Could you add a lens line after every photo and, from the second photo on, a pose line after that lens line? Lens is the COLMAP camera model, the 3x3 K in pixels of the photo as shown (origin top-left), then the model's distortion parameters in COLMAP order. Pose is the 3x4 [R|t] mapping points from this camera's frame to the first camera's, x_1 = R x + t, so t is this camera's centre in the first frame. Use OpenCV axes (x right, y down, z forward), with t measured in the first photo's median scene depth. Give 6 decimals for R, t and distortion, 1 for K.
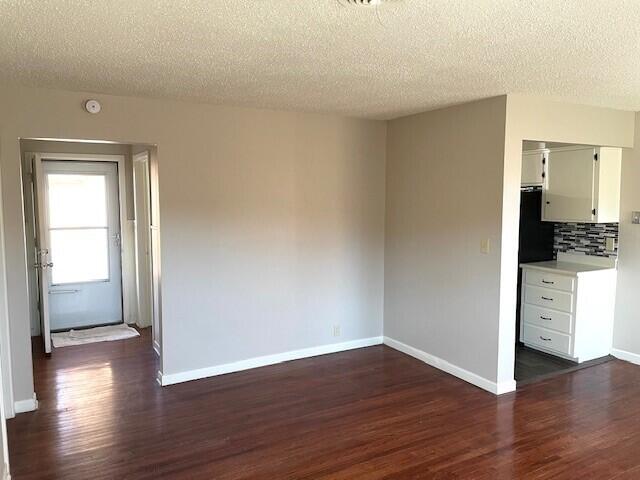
lens RADIAL K [[481.1, 0, 320.4], [0, 481.1, 240.3], [0, 0, 1]] dist [0.050267, -0.055682]
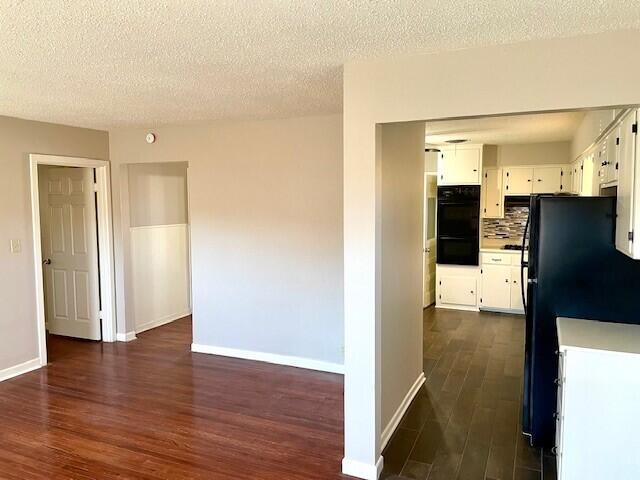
lens RADIAL K [[481.1, 0, 320.4], [0, 481.1, 240.8], [0, 0, 1]] dist [0.050267, -0.055682]
pose [[0.604035, 0.065409, -0.794269, 0.967213], [-0.071775, 0.997041, 0.027523, -0.054535], [0.793719, 0.040384, 0.606943, 0.544452]]
